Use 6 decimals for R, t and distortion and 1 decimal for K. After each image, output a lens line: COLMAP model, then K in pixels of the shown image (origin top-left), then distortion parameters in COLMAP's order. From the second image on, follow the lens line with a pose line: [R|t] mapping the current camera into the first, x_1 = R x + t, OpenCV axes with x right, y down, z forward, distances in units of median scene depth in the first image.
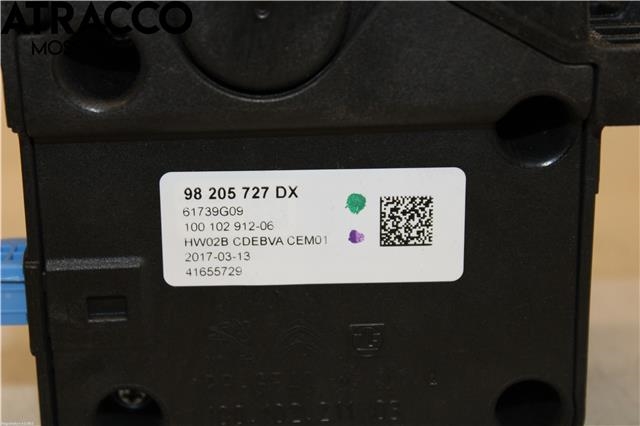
lens RADIAL K [[1636.2, 0, 320.0], [0, 1636.2, 213.0], [0, 0, 1]] dist [0.091537, 0.418523]
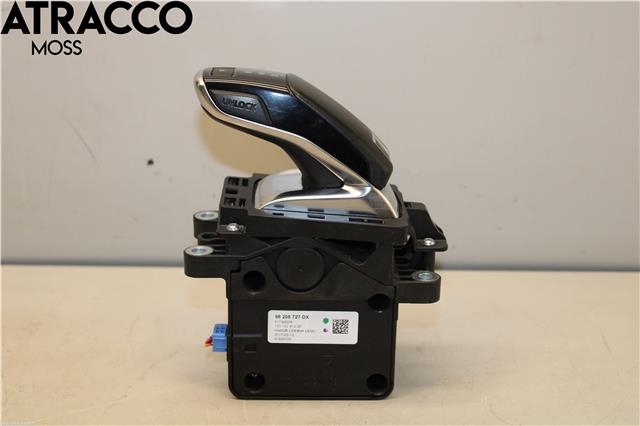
lens RADIAL K [[1159.0, 0, 320.0], [0, 1159.0, 213.0], [0, 0, 1]] dist [-0.004218, 0.000108]
pose [[0.999409, 0.034299, 0.002192, -0.002974], [-0.034318, 0.999366, 0.009472, -0.250096], [-0.001866, -0.009541, 0.999953, -1.386176]]
